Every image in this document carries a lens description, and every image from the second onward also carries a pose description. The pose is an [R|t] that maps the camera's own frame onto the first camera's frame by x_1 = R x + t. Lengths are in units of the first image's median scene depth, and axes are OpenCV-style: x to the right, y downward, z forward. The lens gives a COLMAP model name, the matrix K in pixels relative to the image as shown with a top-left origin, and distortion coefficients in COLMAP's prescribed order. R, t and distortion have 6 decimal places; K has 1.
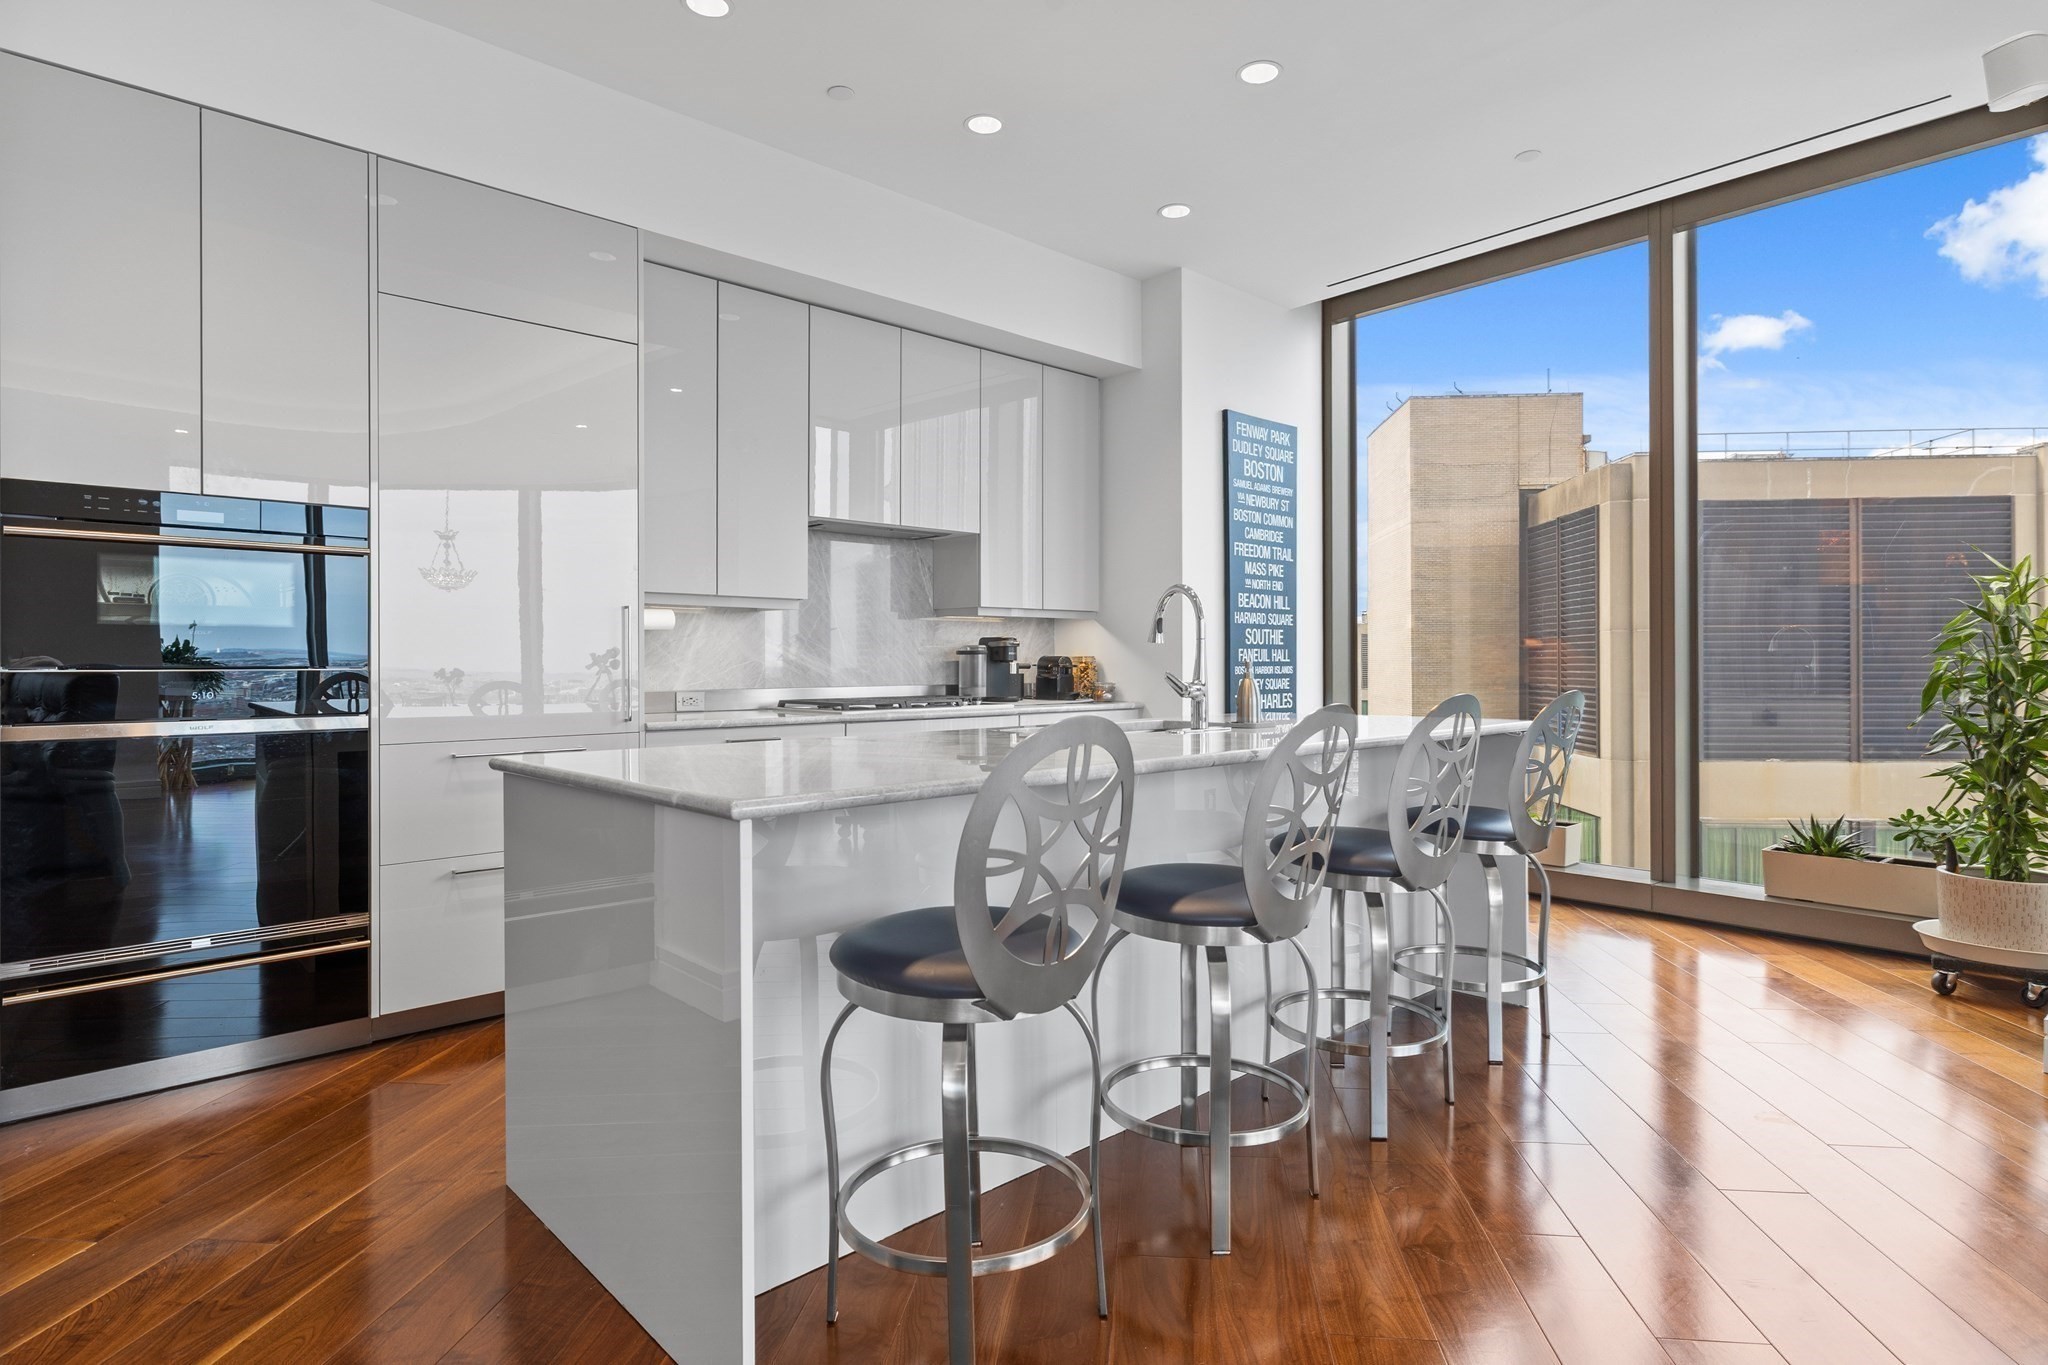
lens RADIAL K [[1057.4, 0, 1024.0], [0, 1057.4, 682.5], [0, 0, 1]] dist [-0.002584, -0.000995]
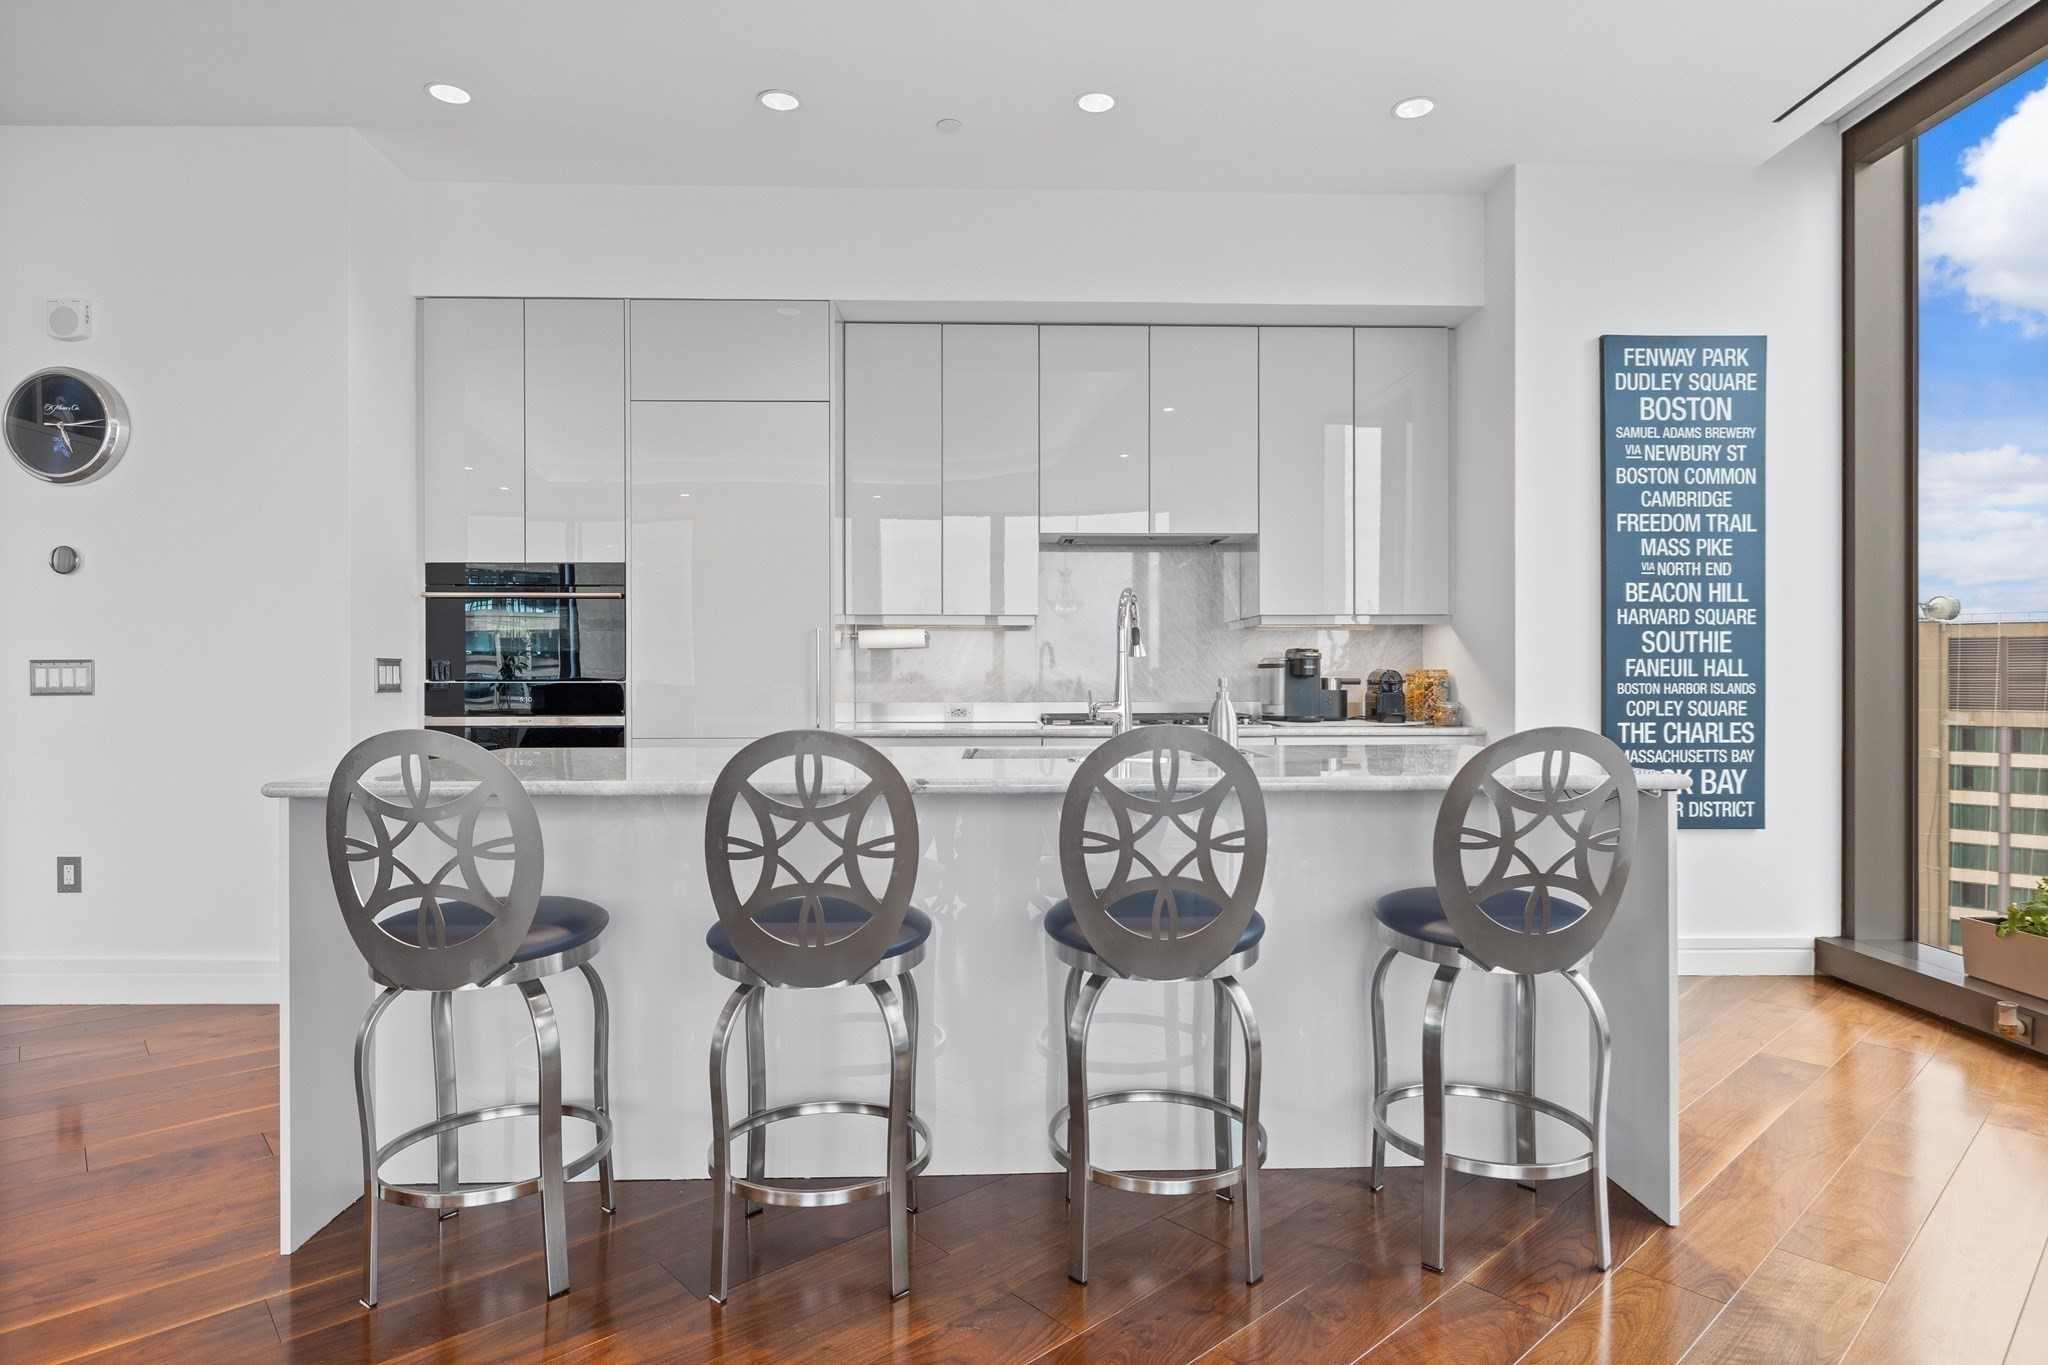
lens RADIAL K [[1091.8, 0, 1024.0], [0, 1091.8, 682.5], [0, 0, 1]] dist [0.002250, 0.000070]
pose [[0.758826, 0.005128, -0.651273, 0.375617], [-0.013163, 0.999886, -0.007464, -0.004746], [0.651160, 0.014237, 0.758807, 0.157124]]
